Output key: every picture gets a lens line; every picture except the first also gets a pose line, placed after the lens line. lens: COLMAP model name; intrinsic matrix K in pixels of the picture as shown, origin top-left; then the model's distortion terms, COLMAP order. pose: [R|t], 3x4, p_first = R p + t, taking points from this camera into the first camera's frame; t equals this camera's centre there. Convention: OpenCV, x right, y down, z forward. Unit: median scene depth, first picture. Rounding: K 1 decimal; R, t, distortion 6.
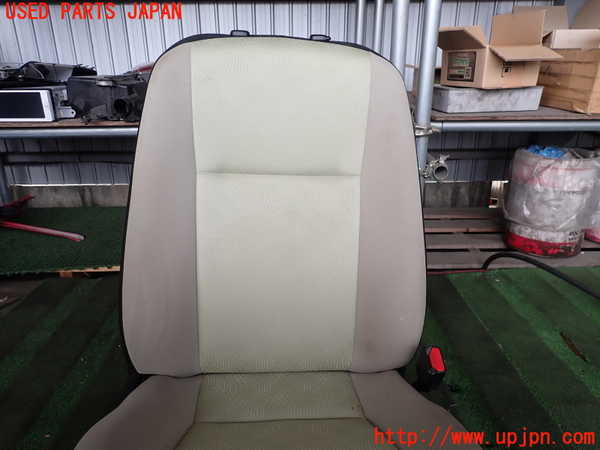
lens RADIAL K [[446.6, 0, 300.0], [0, 446.6, 225.0], [0, 0, 1]] dist [0.006835, -0.000992]
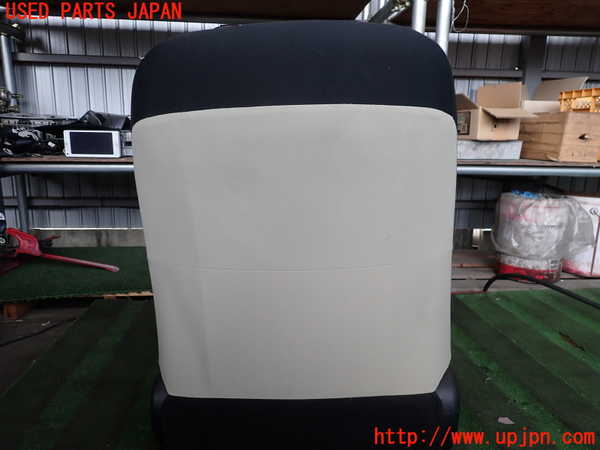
lens RADIAL K [[446.6, 0, 300.0], [0, 446.6, 225.0], [0, 0, 1]] dist [0.006835, -0.000992]
pose [[0.996648, 0.010134, 0.081184, -0.160416], [0.002542, 0.987984, -0.154538, 0.105433], [-0.081774, 0.154226, 0.984646, -0.128895]]
